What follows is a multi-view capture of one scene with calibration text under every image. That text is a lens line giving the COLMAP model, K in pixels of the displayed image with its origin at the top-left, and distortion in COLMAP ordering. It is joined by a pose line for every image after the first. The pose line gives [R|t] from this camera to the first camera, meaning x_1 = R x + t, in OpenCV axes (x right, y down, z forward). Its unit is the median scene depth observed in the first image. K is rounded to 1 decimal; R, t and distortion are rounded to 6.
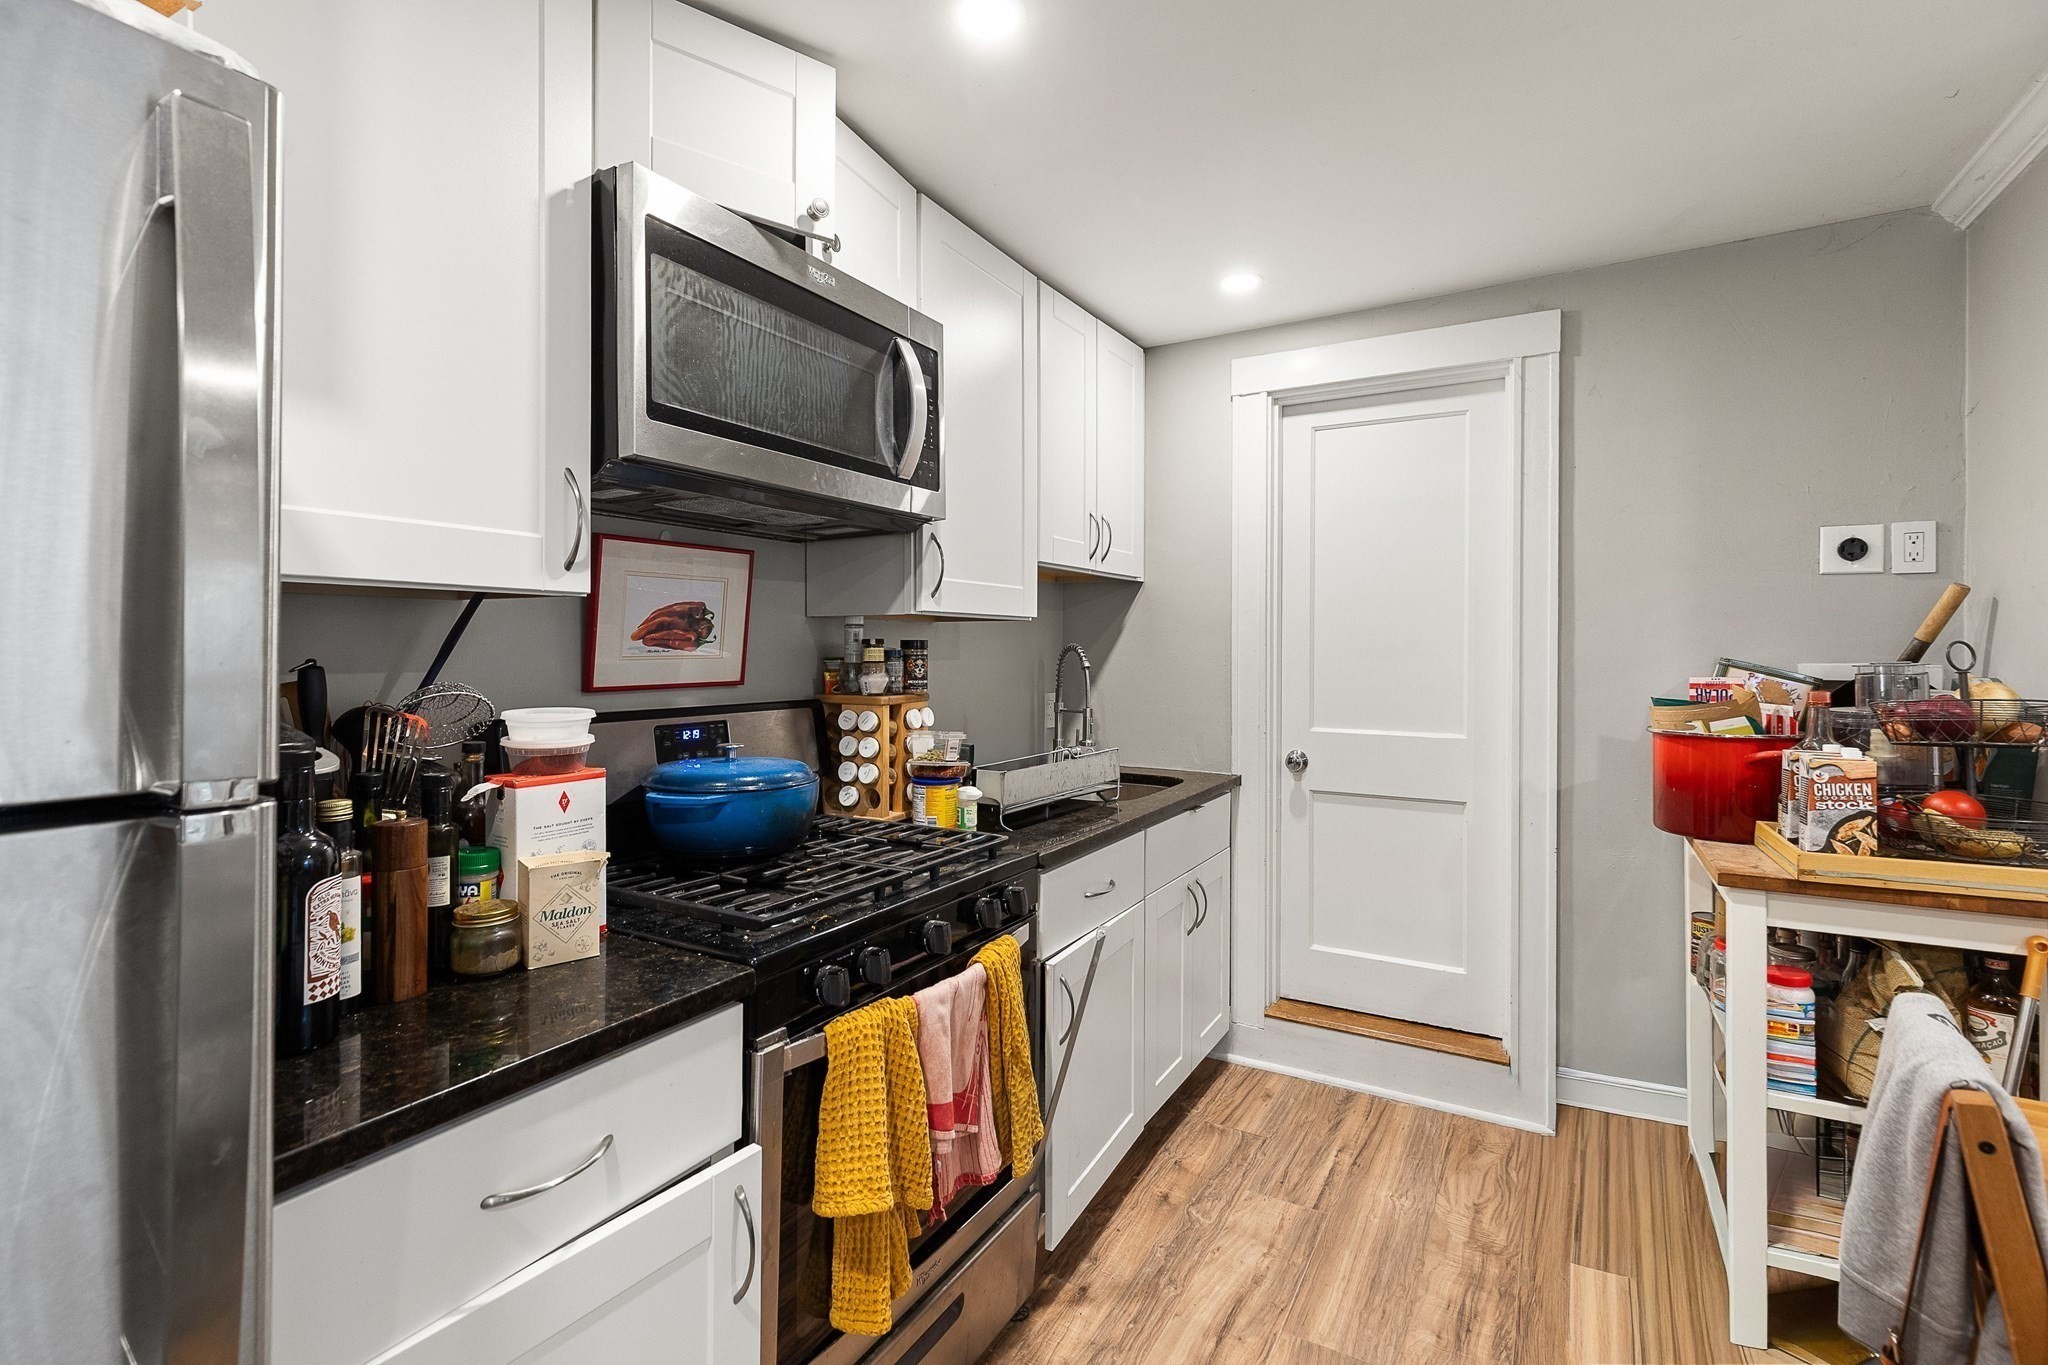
lens RADIAL K [[937.5, 0, 1036.6], [0, 937.5, 648.1], [0, 0, 1]] dist [0.008509, -0.000999]
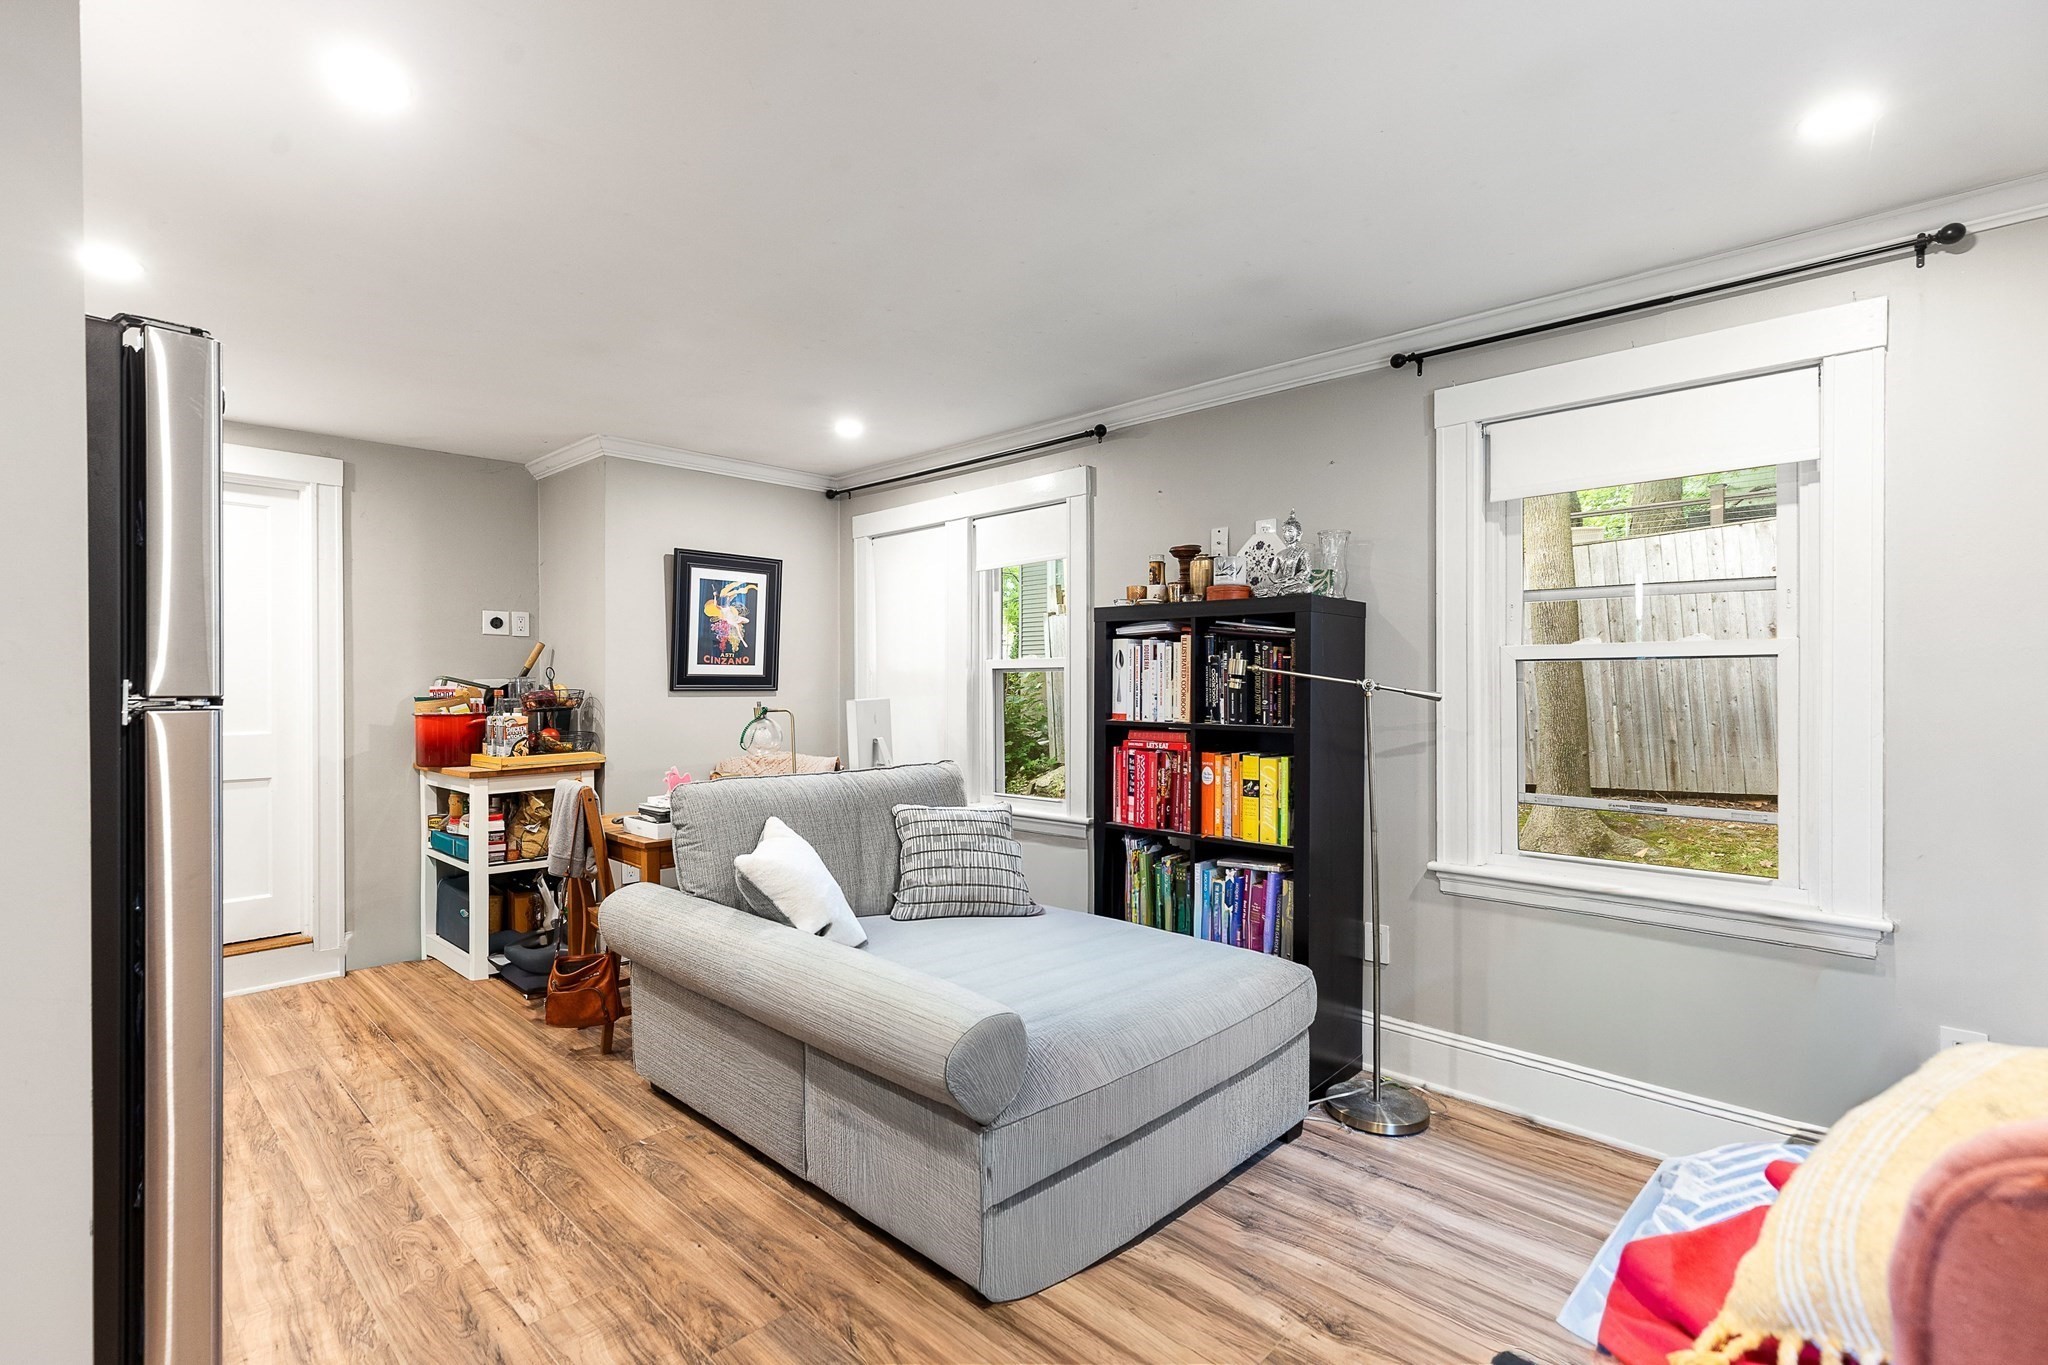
lens RADIAL K [[937.5, 0, 1016.9], [0, 937.5, 686.9], [0, 0, 1]] dist [0.008509, -0.000999]
pose [[0.247080, -0.006136, 0.968976, -0.909274], [0.004373, 0.999977, 0.005217, 0.030454], [-0.968985, 0.002948, 0.247101, -0.648998]]
